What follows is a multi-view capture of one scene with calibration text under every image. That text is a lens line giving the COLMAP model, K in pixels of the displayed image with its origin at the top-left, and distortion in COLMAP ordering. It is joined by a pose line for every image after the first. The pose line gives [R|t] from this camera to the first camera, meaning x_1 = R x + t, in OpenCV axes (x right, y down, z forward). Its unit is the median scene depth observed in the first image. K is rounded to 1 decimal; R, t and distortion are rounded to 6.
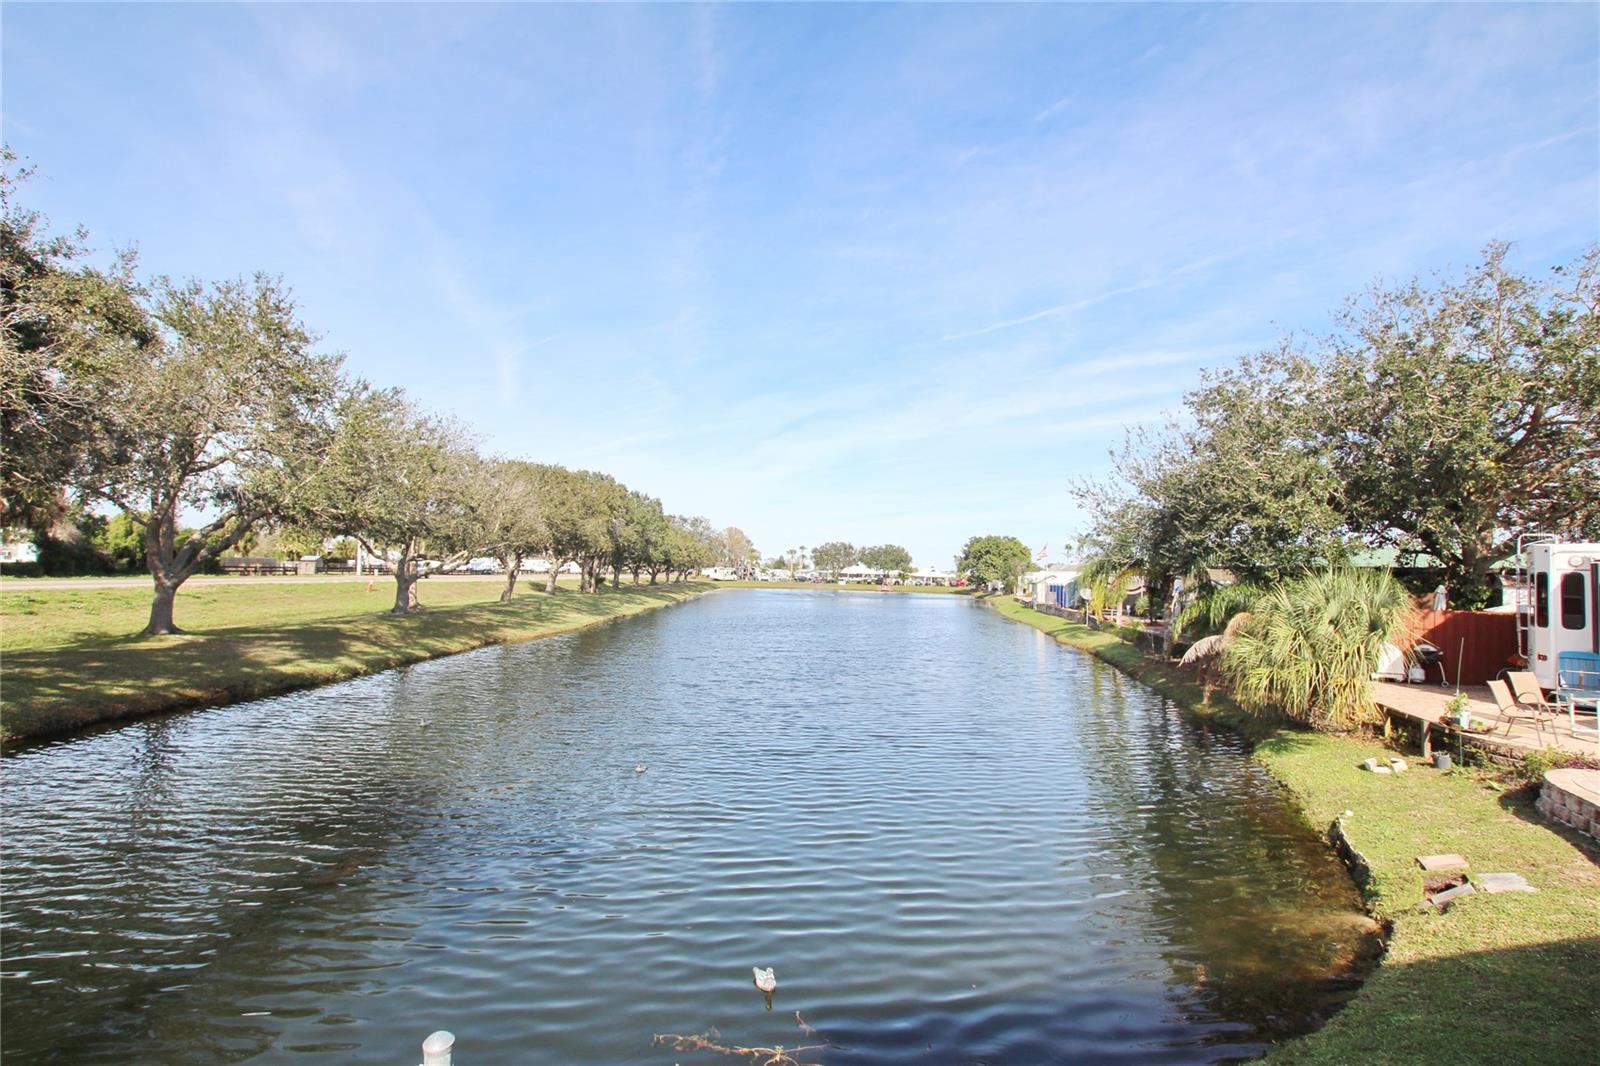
lens RADIAL K [[752.0, 0, 790.1], [0, 752.0, 534.2], [0, 0, 1]] dist [-0.029585, 0.005181]
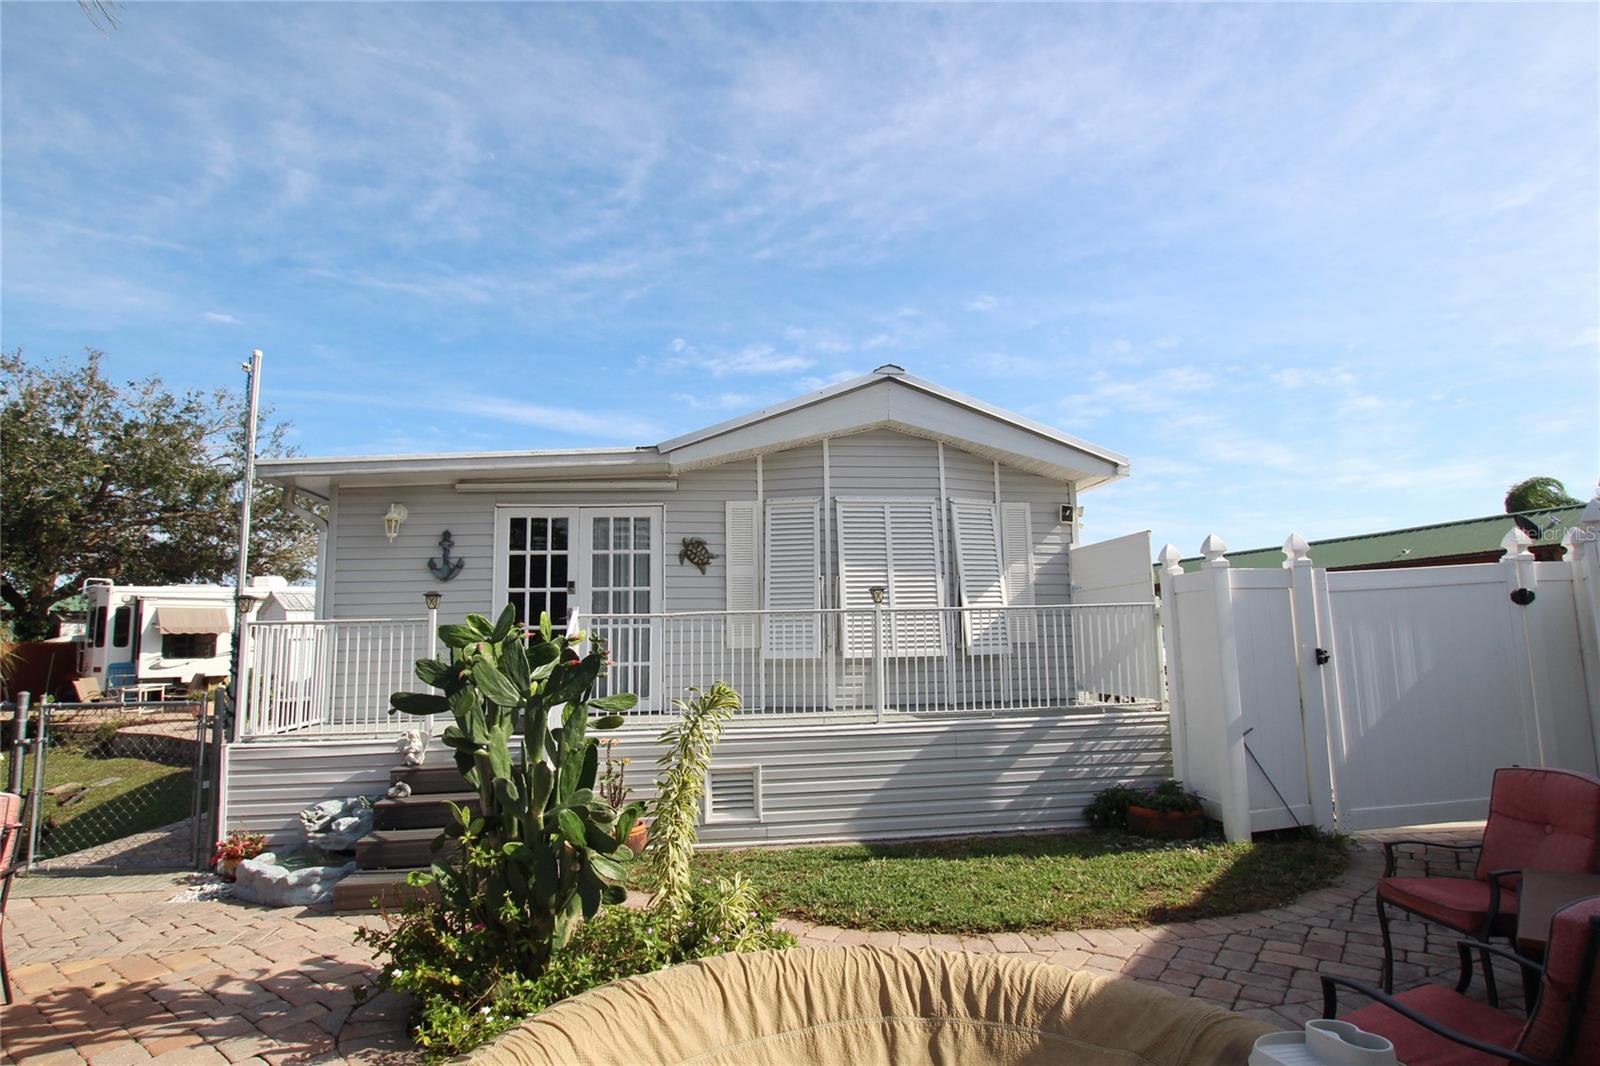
lens RADIAL K [[771.3, 0, 793.9], [0, 771.3, 547.0], [0, 0, 1]] dist [-0.026249, 0.001265]
pose [[-0.016521, 0.084035, 0.996326, -0.255075], [-0.023763, 0.996147, -0.084414, 0.020350], [-0.999581, -0.025070, -0.014460, -0.163318]]
